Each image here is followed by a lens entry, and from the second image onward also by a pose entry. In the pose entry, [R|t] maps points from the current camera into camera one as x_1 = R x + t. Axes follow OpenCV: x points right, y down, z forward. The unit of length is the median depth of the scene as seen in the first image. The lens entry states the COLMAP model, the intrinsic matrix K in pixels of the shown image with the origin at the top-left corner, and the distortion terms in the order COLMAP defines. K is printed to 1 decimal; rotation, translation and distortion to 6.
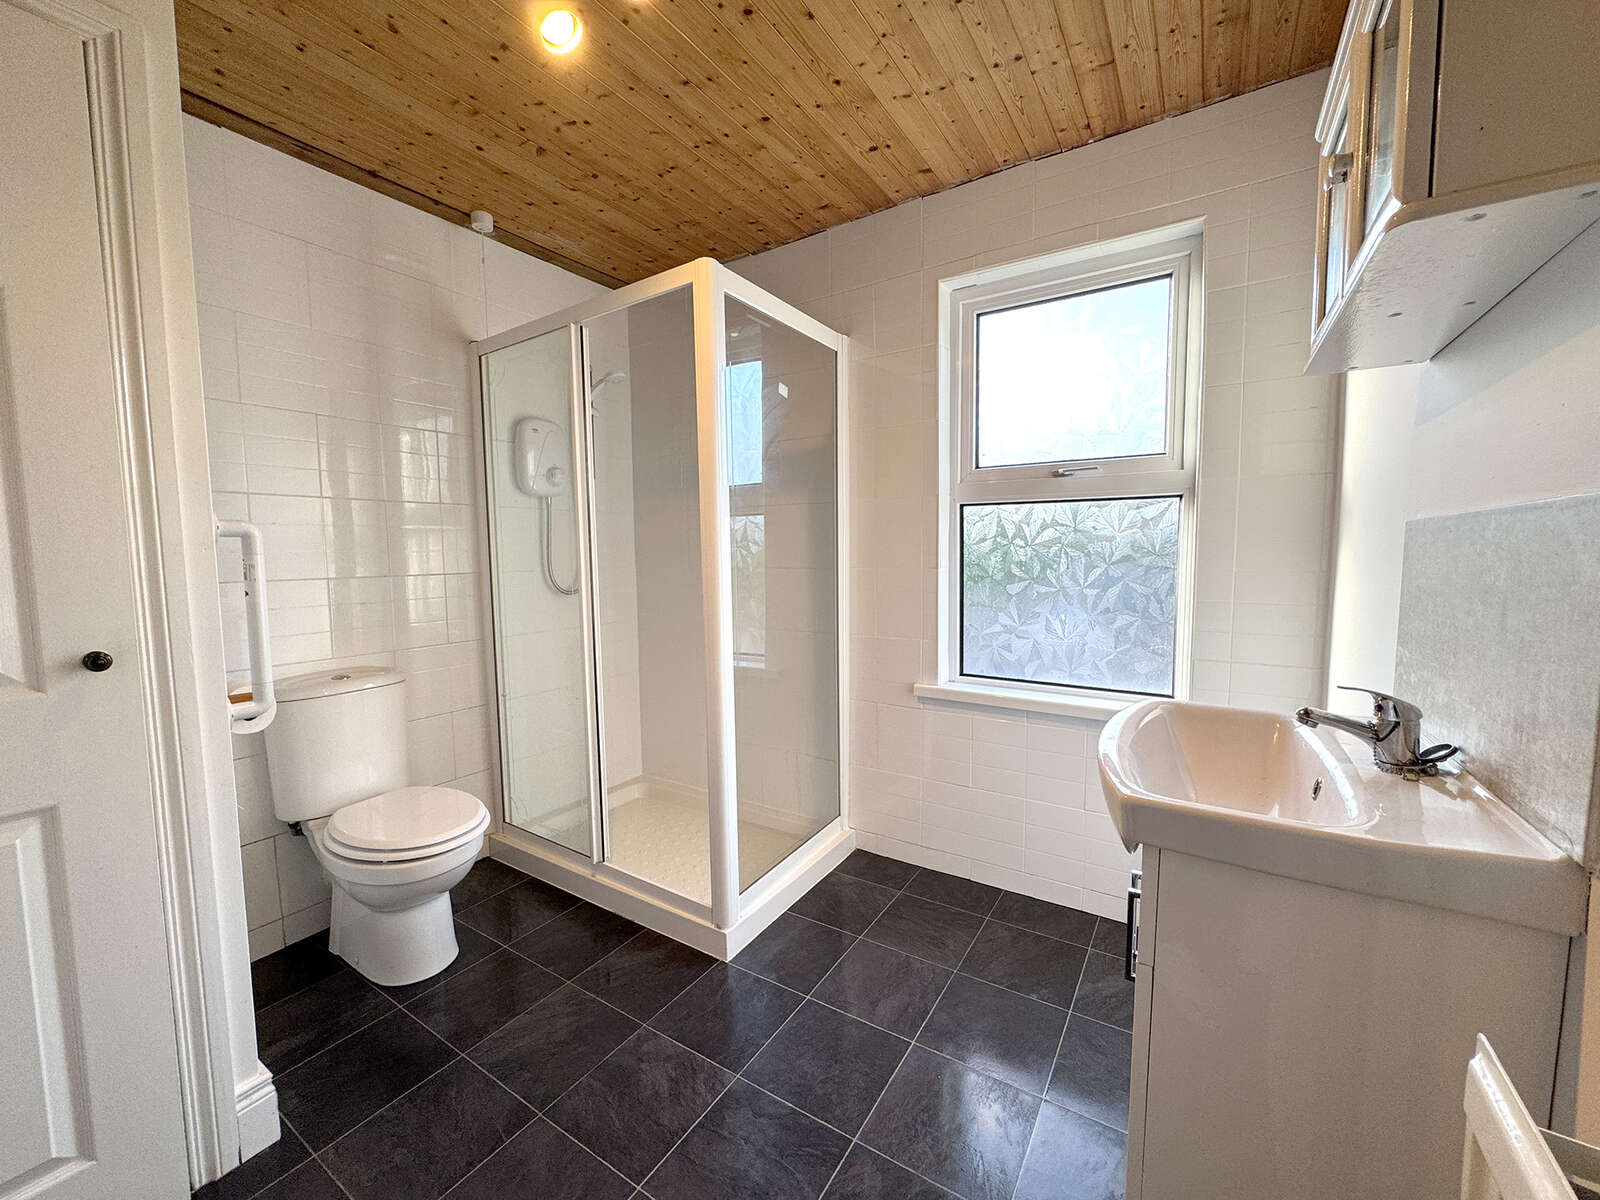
lens RADIAL K [[637.9, 0, 799.1], [0, 637.9, 598.3], [0, 0, 1]] dist [-0.002089, 0.000598]
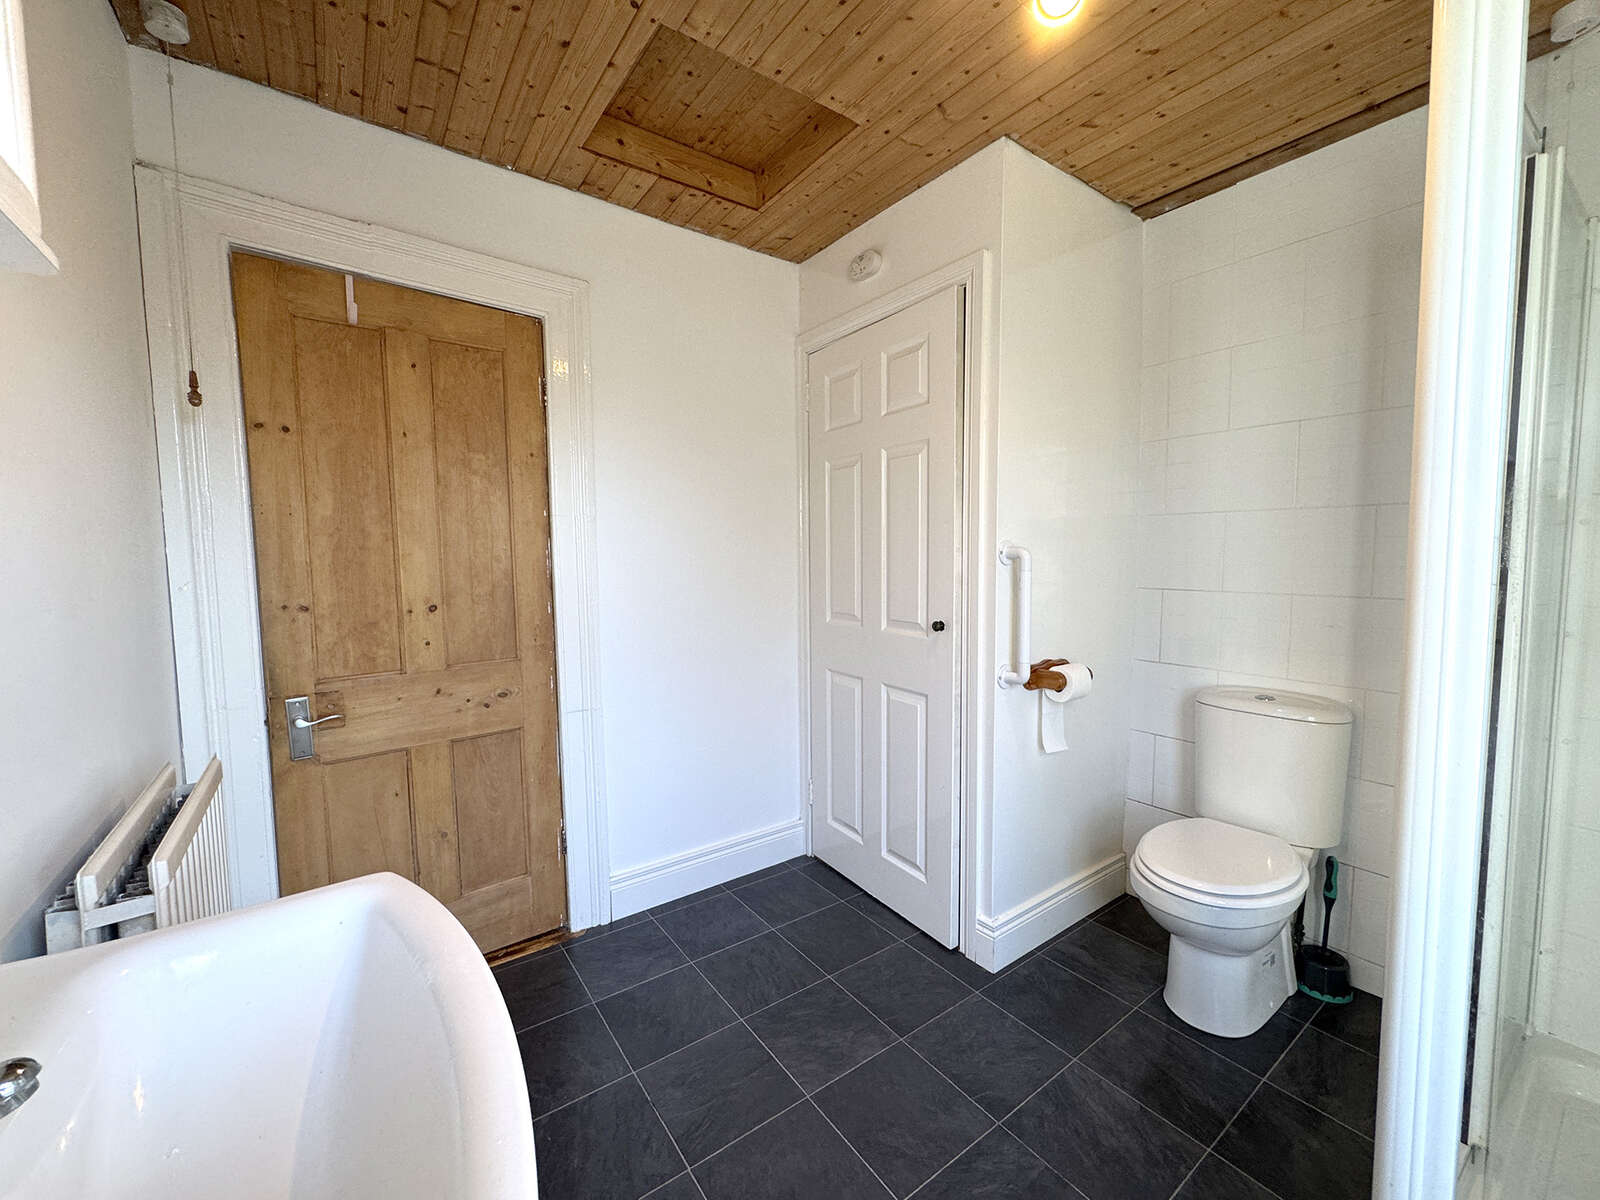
lens RADIAL K [[637.9, 0, 799.1], [0, 637.9, 598.3], [0, 0, 1]] dist [-0.002089, 0.000598]
pose [[-0.364917, 0.081991, -0.927423, 0.600765], [-0.063232, 0.991632, 0.112547, -0.128175], [0.928891, 0.099713, -0.356679, 0.986150]]
